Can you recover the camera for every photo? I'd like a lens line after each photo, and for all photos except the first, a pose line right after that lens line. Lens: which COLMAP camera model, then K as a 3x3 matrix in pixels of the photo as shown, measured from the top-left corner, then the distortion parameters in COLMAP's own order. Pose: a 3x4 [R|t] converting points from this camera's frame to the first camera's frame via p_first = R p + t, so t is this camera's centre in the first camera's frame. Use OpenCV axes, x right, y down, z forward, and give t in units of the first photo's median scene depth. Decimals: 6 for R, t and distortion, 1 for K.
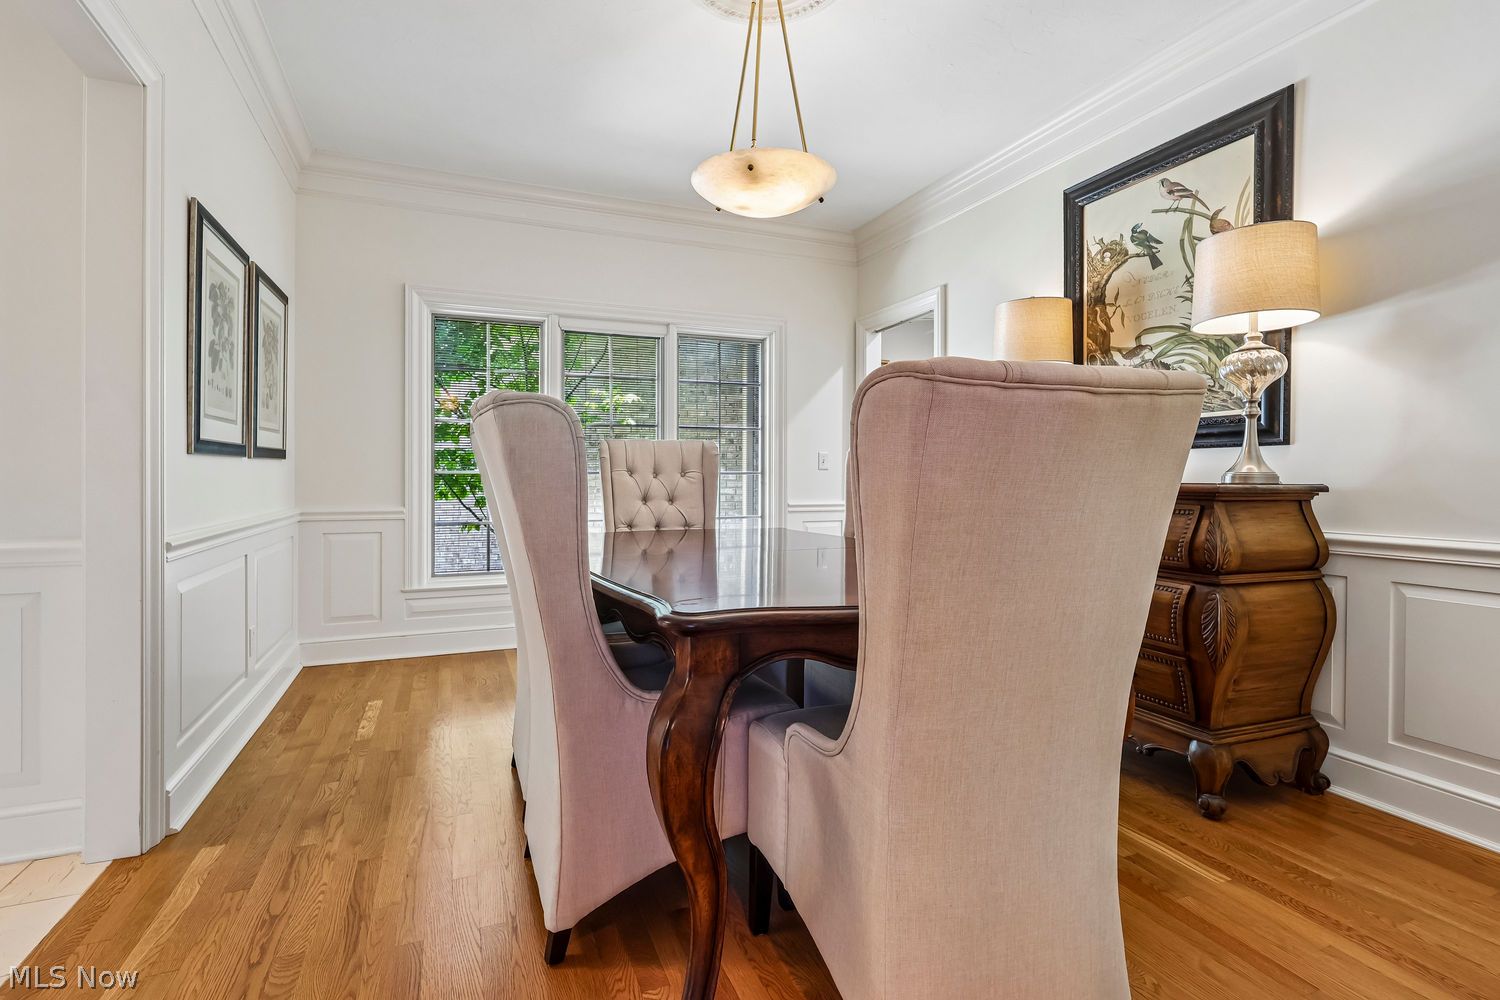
lens RADIAL K [[717.0, 0, 747.0], [0, 717.0, 486.9], [0, 0, 1]] dist [-0.002399, -0.000303]
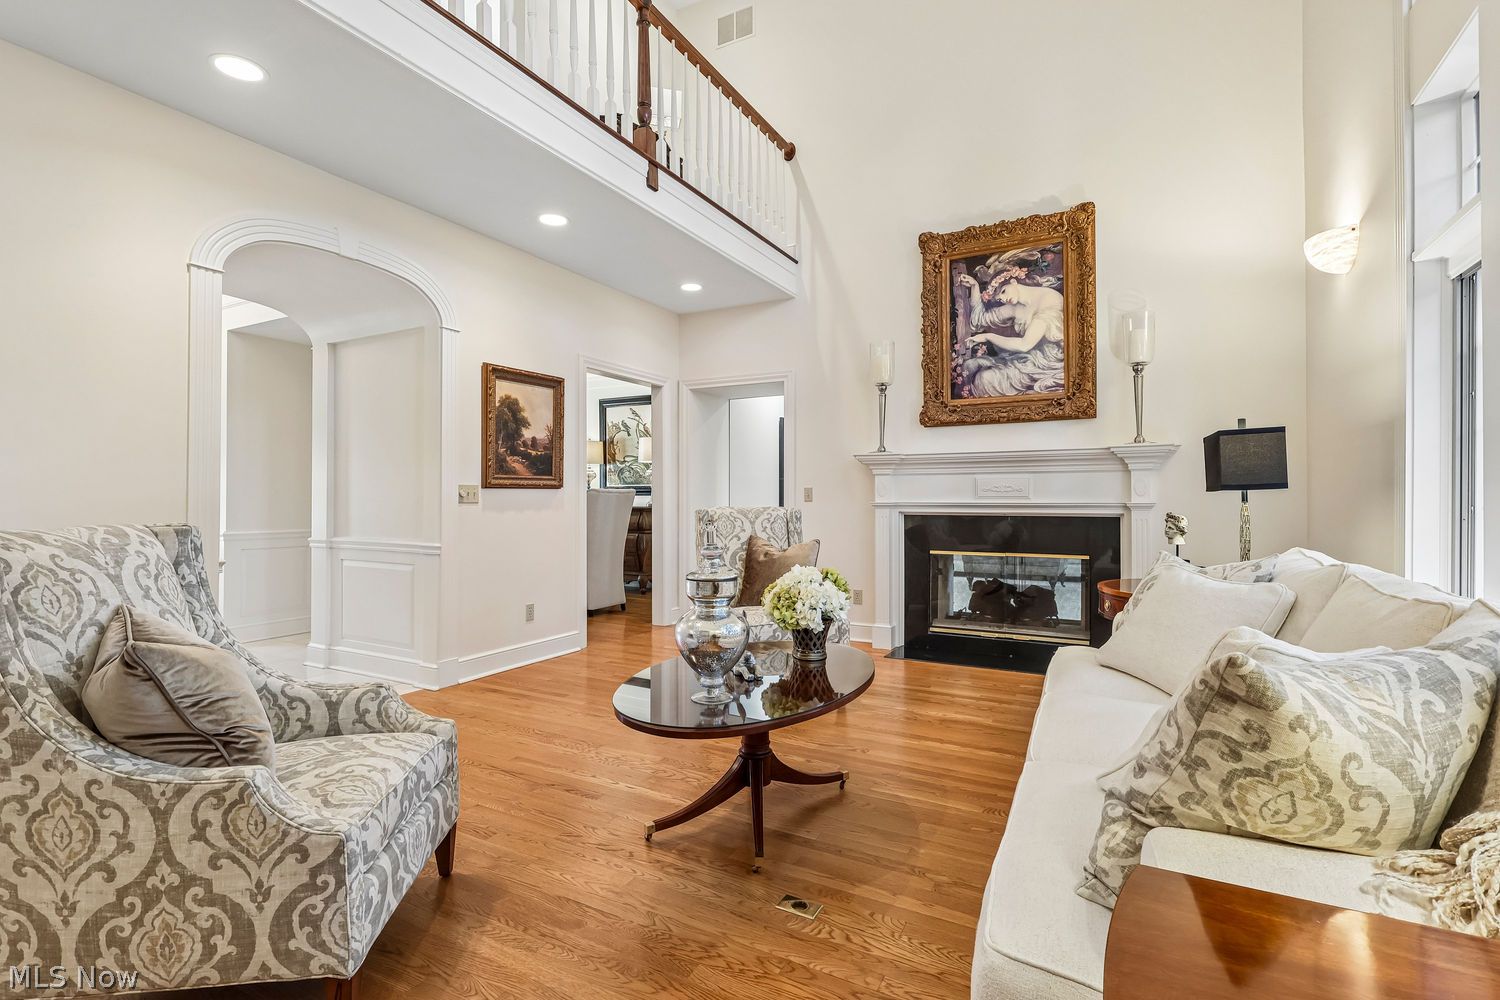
lens RADIAL K [[695.9, 0, 753.9], [0, 695.9, 499.5], [0, 0, 1]] dist [0.007550, -0.000036]
pose [[0.783738, -0.000484, 0.621092, -0.838212], [0.010457, 0.999868, -0.012417, 0.004988], [-0.621004, 0.016227, 0.783640, -1.619787]]
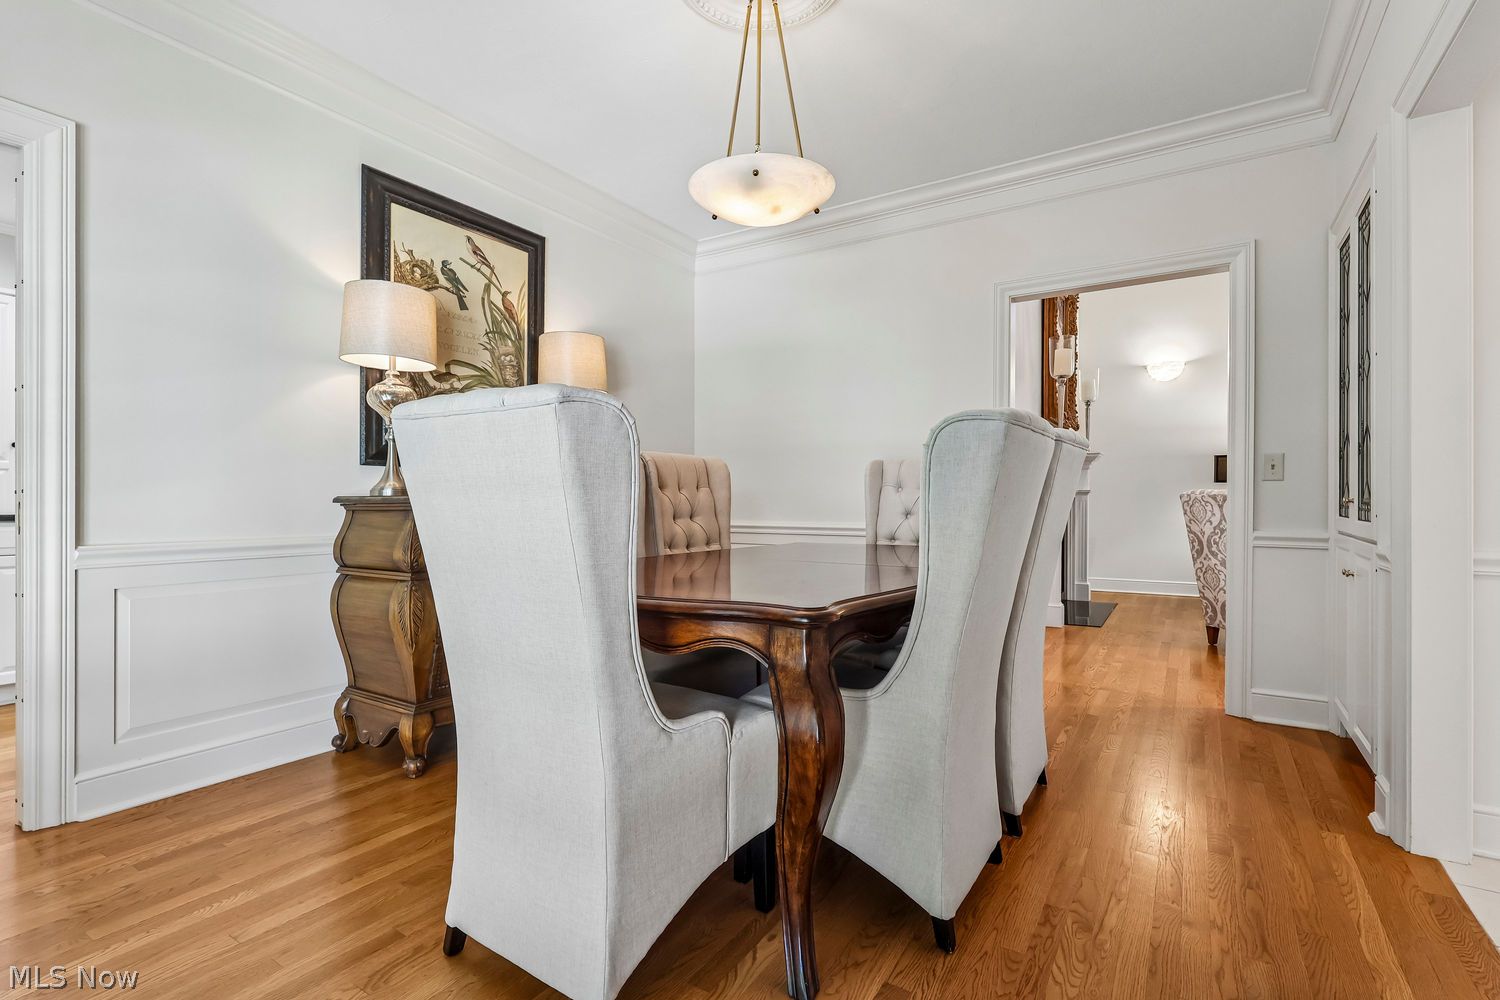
lens RADIAL K [[695.9, 0, 745.7], [0, 695.9, 500.0], [0, 0, 1]] dist [0.007550, -0.000036]
pose [[-0.563419, -0.002373, 0.826168, -0.589061], [0.011901, 0.999869, 0.010988, -0.010375], [-0.826086, 0.016023, -0.563317, 1.239766]]
